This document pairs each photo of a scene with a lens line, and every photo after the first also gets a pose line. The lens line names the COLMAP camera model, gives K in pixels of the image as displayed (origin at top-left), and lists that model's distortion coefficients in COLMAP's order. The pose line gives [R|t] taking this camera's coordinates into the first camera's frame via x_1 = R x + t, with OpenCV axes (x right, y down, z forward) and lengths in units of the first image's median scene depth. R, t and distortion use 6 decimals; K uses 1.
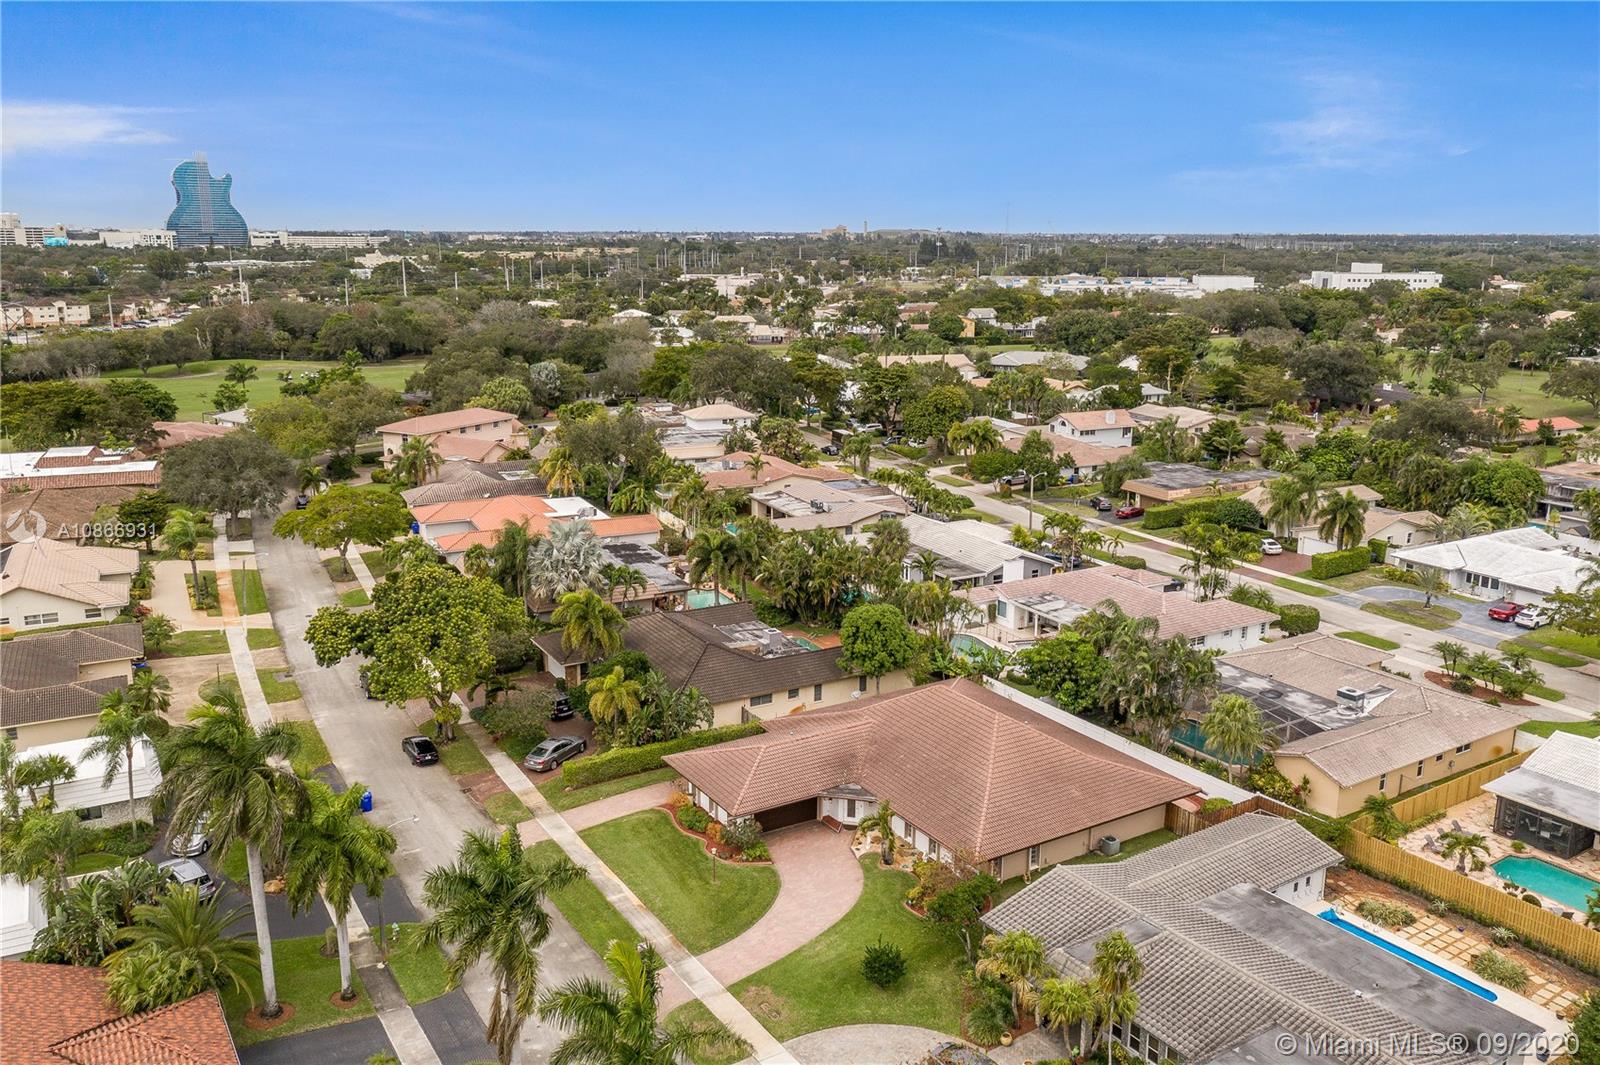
lens RADIAL K [[1238.9, 0, 837.0], [0, 1238.9, 532.4], [0, 0, 1]] dist [-0.000736, -0.001736]
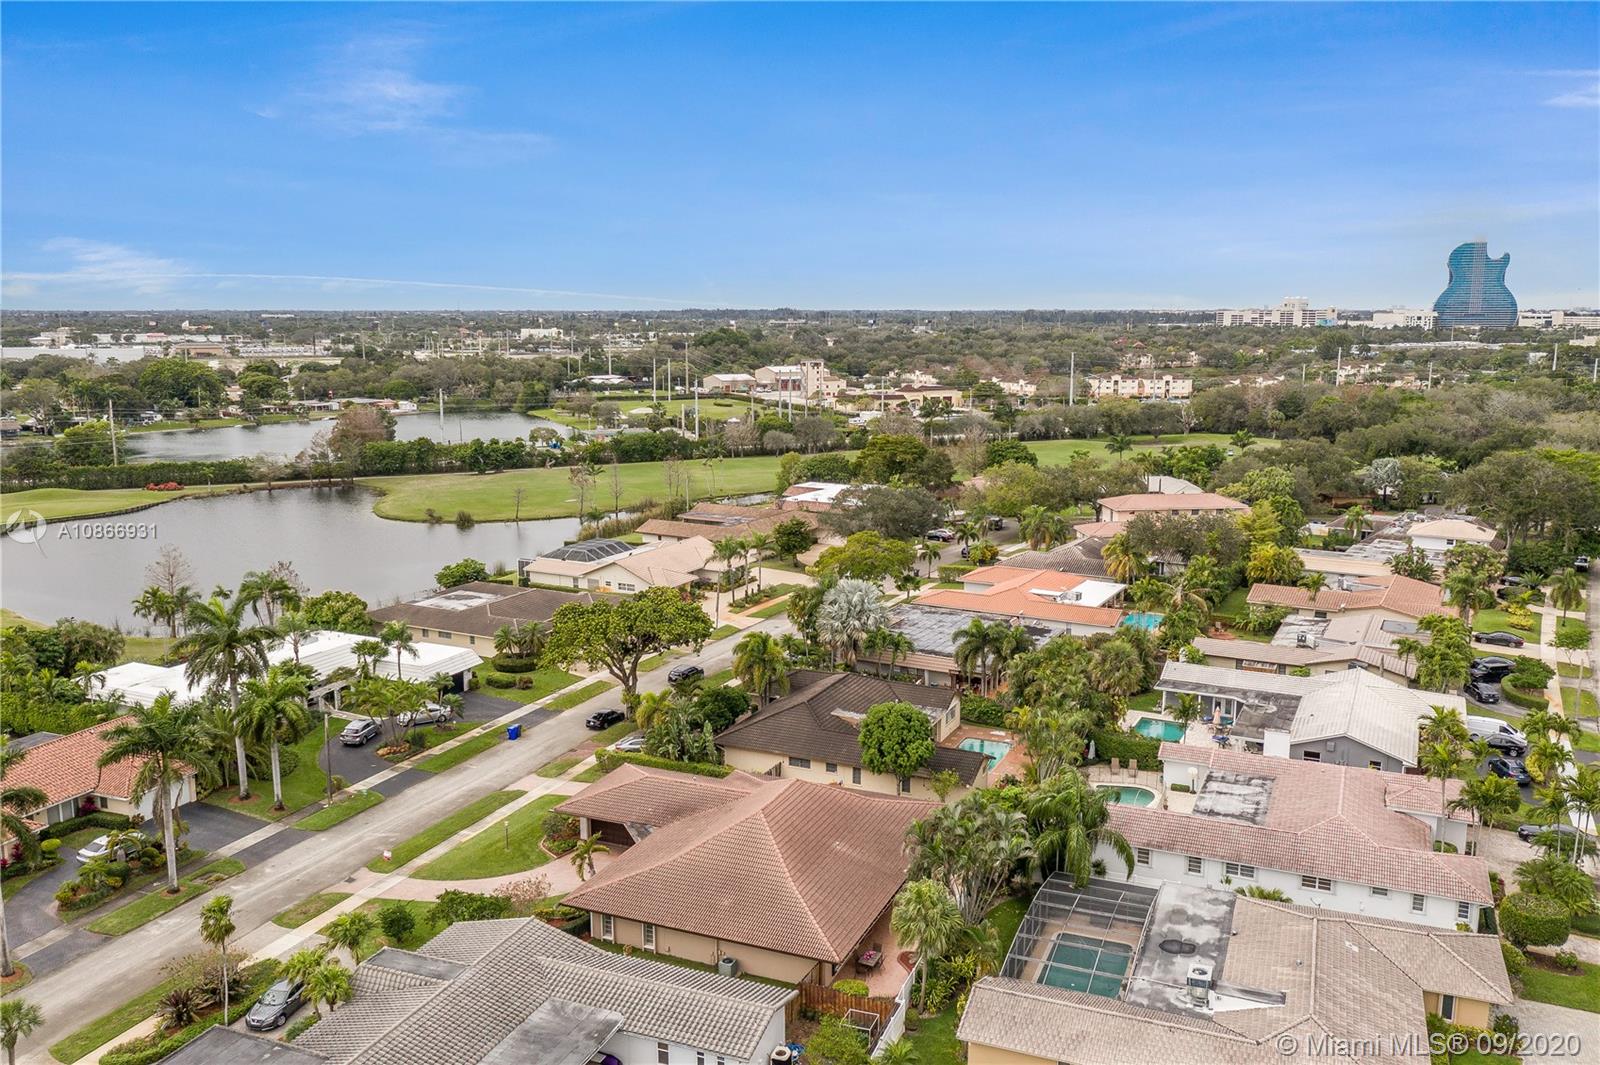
lens RADIAL K [[1291.3, 0, 800.0], [0, 1291.3, 532.5], [0, 0, 1]] dist [0.002748, 0.000817]
pose [[0.560932, 0.132202, -0.817238, 0.680676], [-0.188410, 0.981648, 0.029478, -0.072989], [0.806137, 0.137441, 0.575546, 0.300171]]
